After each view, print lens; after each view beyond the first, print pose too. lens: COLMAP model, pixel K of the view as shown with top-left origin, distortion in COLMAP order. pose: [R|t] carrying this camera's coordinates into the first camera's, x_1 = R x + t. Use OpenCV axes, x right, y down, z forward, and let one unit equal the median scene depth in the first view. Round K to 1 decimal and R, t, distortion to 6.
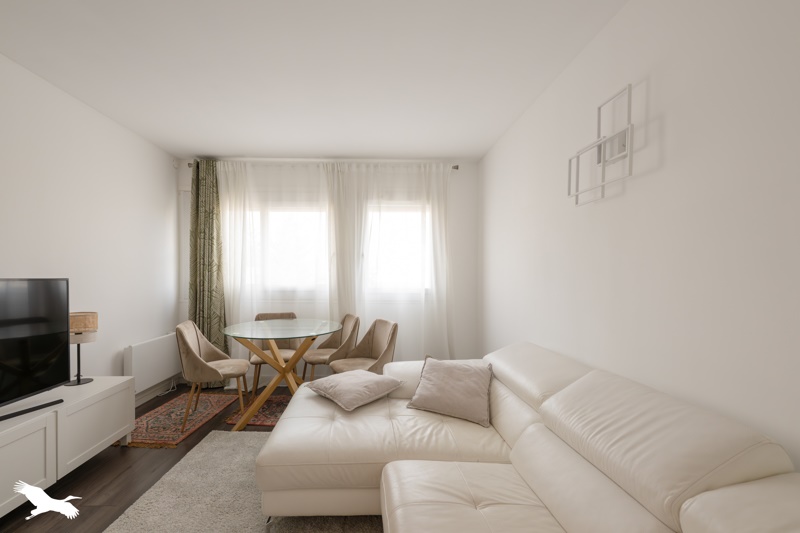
lens RADIAL K [[323.4, 0, 386.6], [0, 323.4, 280.3], [0, 0, 1]] dist [0.001771, 0.000067]
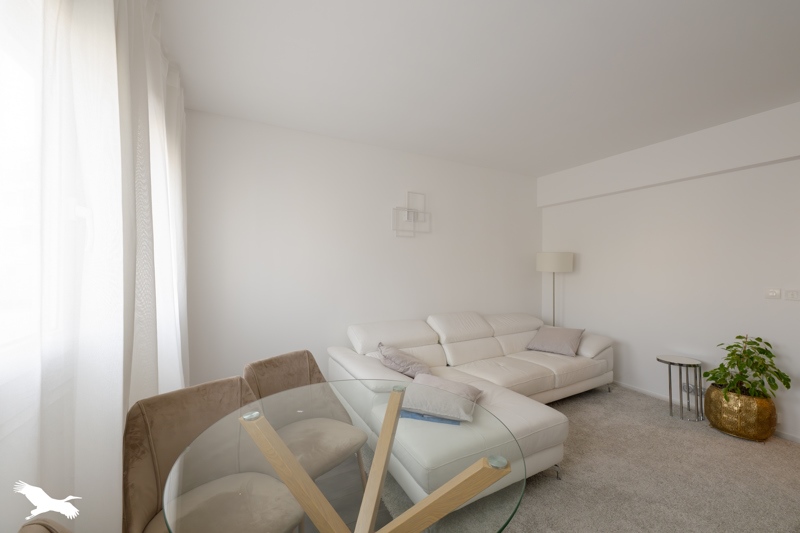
lens RADIAL K [[323.4, 0, 399.6], [0, 323.4, 265.8], [0, 0, 1]] dist [0.001771, 0.000067]
pose [[-0.433907, -0.013806, 0.900852, -0.987812], [-0.007218, 0.999904, 0.011847, -0.079624], [-0.900929, -0.001362, -0.433965, 1.653042]]
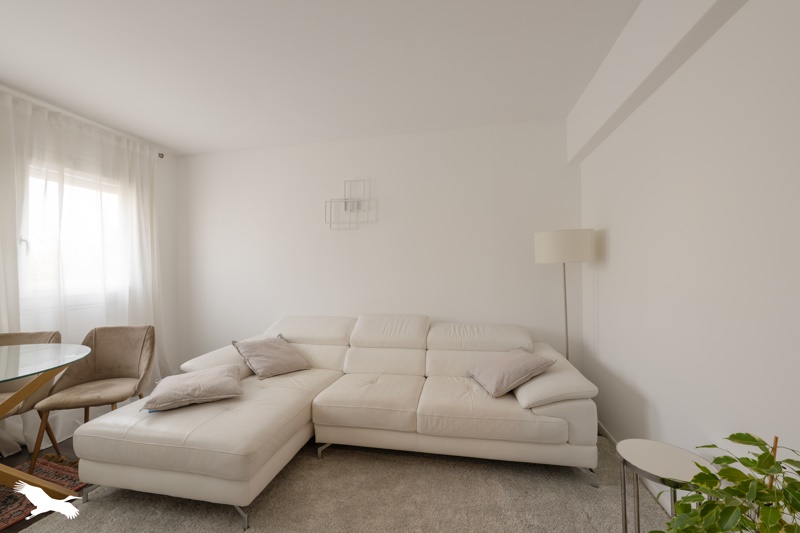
lens RADIAL K [[323.4, 0, 398.9], [0, 323.4, 267.2], [0, 0, 1]] dist [0.001771, 0.000067]
pose [[0.262016, -0.011246, 0.964998, -0.948140], [0.019126, 0.999796, 0.006458, -0.027183], [-0.964874, 0.016765, 0.262178, 0.171598]]
